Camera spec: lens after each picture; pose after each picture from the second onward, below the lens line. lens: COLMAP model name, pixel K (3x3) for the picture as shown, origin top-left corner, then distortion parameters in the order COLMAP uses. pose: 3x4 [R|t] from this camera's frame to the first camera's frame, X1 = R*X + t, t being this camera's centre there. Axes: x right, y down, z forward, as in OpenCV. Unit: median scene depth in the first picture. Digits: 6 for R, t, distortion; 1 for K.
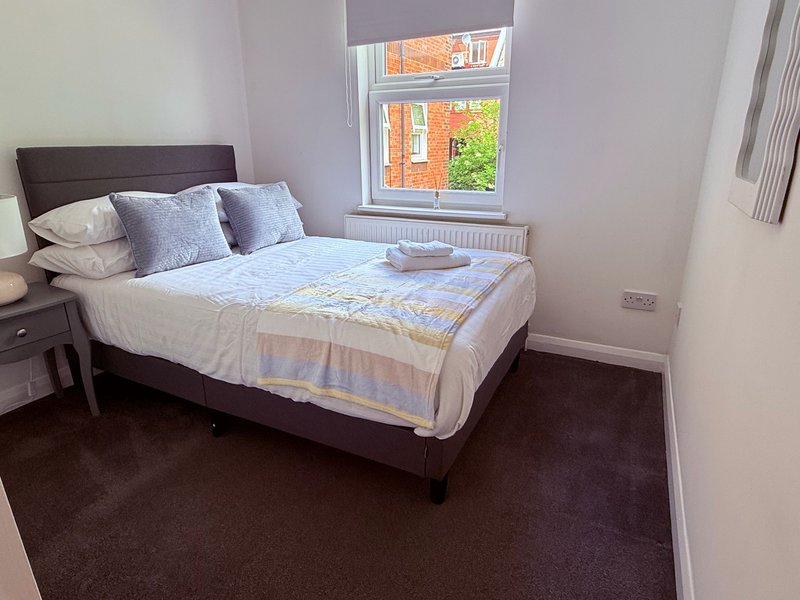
lens RADIAL K [[476.7, 0, 392.6], [0, 476.7, 294.5], [0, 0, 1]] dist [0.003491, -0.000100]
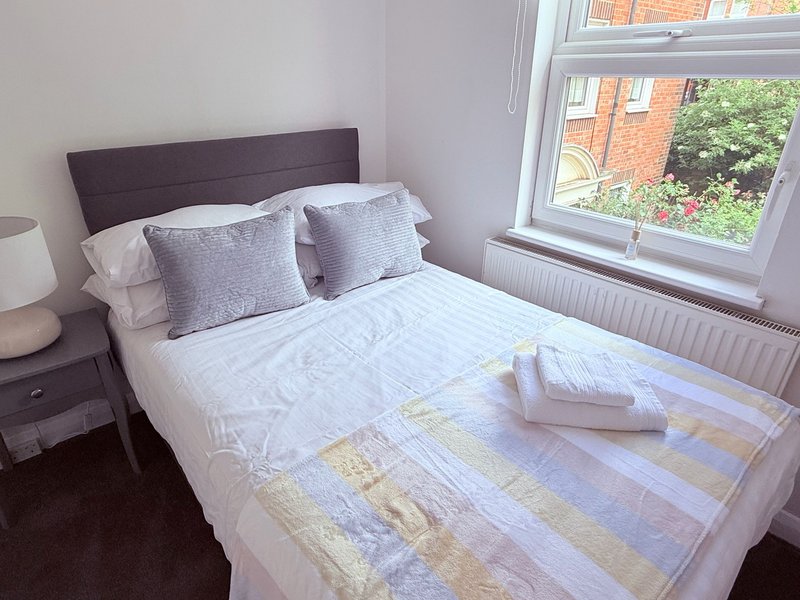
lens RADIAL K [[476.7, 0, 385.3], [0, 476.7, 299.7], [0, 0, 1]] dist [0.003491, -0.000100]
pose [[0.918958, 0.177035, -0.352385, 0.029668], [-0.127774, 0.979033, 0.158644, -0.191414], [0.373082, -0.100761, 0.922311, 0.316208]]
